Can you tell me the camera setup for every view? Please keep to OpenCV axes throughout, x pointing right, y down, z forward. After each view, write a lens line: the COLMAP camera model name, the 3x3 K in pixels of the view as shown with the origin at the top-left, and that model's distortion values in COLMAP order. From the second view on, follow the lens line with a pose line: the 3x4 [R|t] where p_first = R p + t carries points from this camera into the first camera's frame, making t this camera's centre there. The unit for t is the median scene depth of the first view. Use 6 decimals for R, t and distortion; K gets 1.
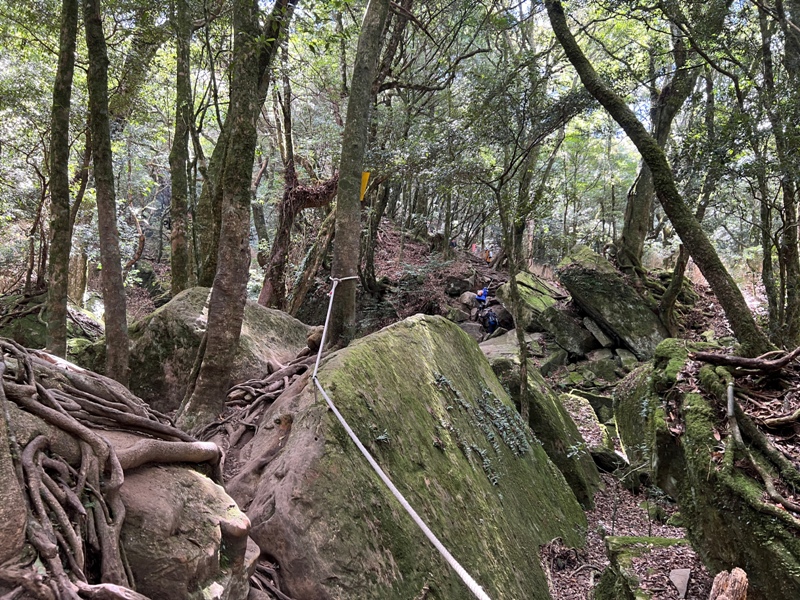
lens RADIAL K [[611.3, 0, 400.1], [0, 611.3, 301.8], [0, 0, 1]] dist [0.063924, 0.001174]
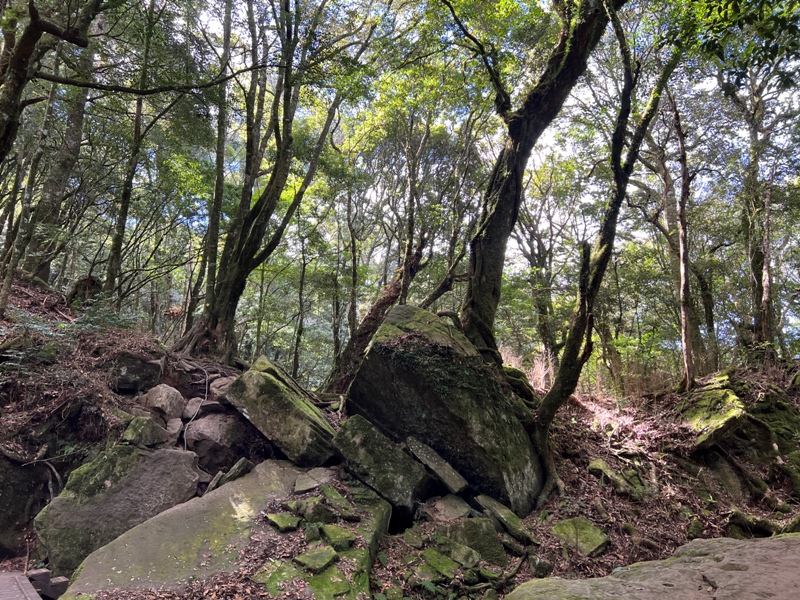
lens RADIAL K [[611.3, 0, 399.5], [0, 611.3, 300.2], [0, 0, 1]] dist [0.063924, 0.001174]
pose [[0.783389, 0.150768, 0.602968, -0.059364], [-0.017740, 0.975161, -0.220784, 0.027972], [-0.621278, 0.162263, 0.766605, 0.575936]]
